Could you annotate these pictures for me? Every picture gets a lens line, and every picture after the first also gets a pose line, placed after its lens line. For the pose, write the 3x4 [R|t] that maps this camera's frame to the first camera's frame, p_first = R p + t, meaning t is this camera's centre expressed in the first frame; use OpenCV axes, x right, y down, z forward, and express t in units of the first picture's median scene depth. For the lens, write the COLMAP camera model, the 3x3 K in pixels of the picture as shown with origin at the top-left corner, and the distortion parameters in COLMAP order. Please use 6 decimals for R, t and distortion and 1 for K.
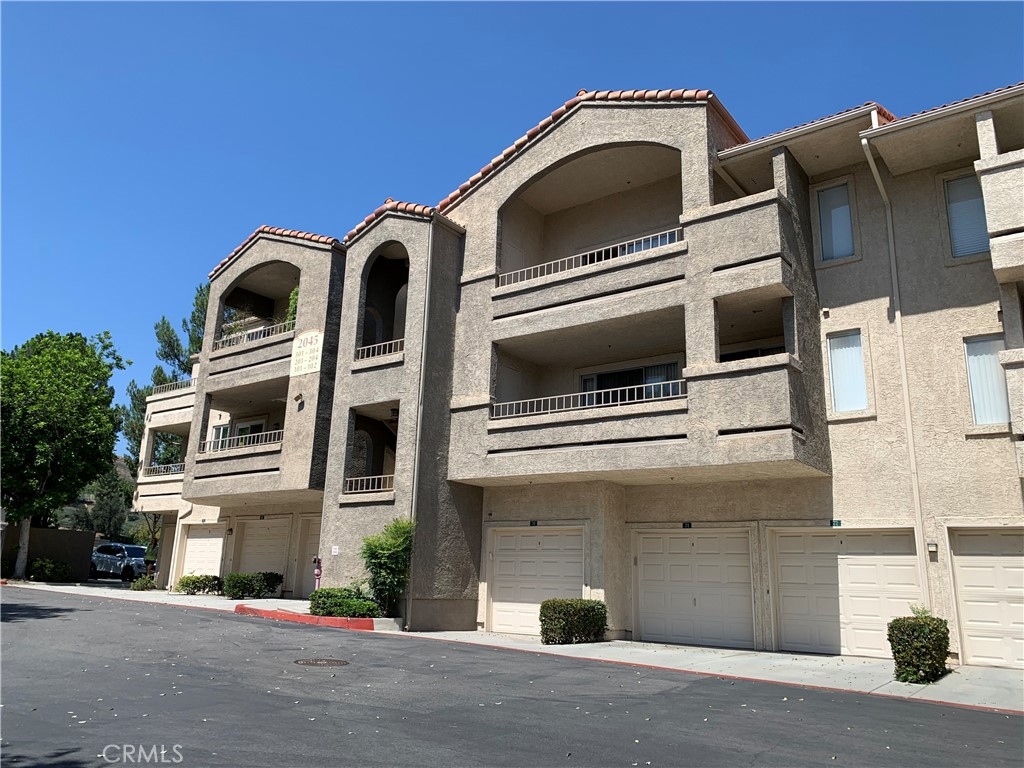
lens RADIAL K [[776.1, 0, 516.6], [0, 776.1, 385.4], [0, 0, 1]] dist [0.081356, -0.132252]
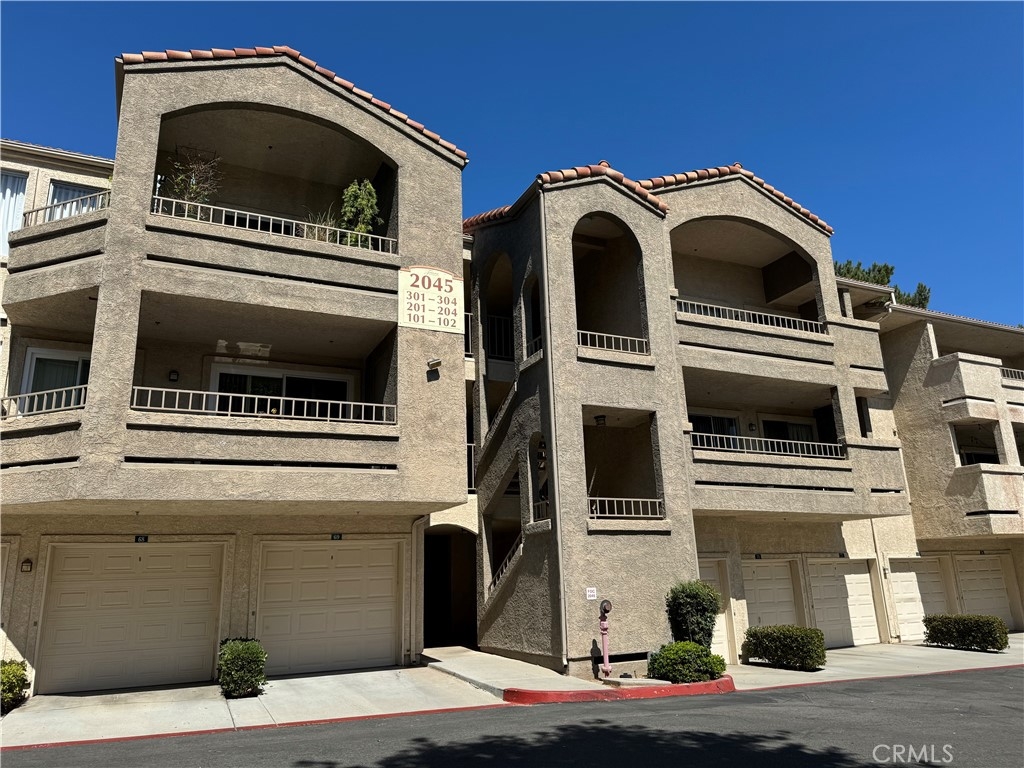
lens RADIAL K [[711.9, 0, 507.8], [0, 711.9, 398.0], [0, 0, 1]] dist [0.088418, -0.120817]
pose [[0.468847, 0.176340, 0.865498, -0.897718], [-0.172699, 0.979258, -0.105966, 0.114015], [-0.866232, -0.099789, 0.489576, 0.749394]]
